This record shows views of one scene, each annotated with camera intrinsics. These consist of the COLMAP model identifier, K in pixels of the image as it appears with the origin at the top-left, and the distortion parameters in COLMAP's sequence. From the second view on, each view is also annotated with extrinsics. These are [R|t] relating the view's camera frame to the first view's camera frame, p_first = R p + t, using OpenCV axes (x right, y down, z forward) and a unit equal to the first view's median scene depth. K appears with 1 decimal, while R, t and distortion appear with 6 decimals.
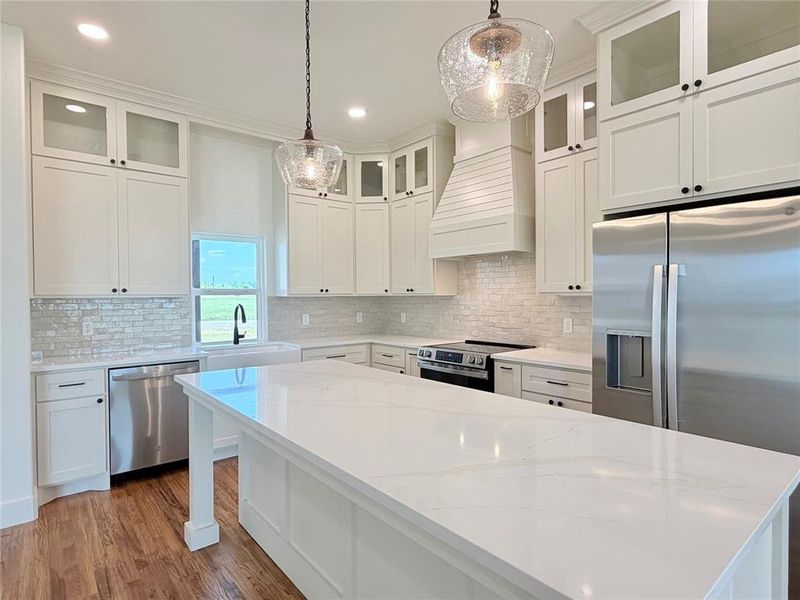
lens RADIAL K [[429.3, 0, 387.7], [0, 429.3, 301.8], [0, 0, 1]] dist [0.003609, -0.001035]
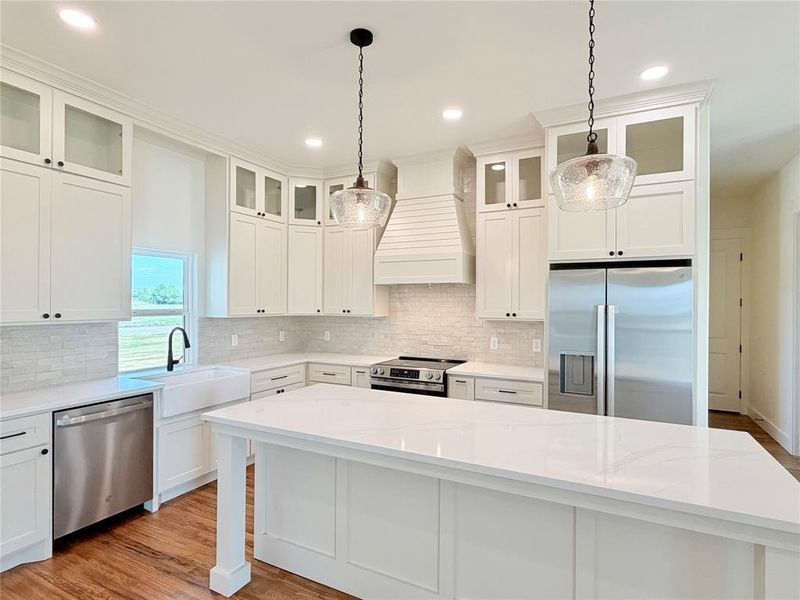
lens RADIAL K [[429.3, 0, 372.5], [0, 429.3, 301.2], [0, 0, 1]] dist [0.003609, -0.001035]
pose [[0.921410, 0.010241, 0.388457, -0.381532], [-0.004931, 0.999880, -0.014666, -0.046234], [-0.388561, 0.011598, 0.921350, -0.010120]]
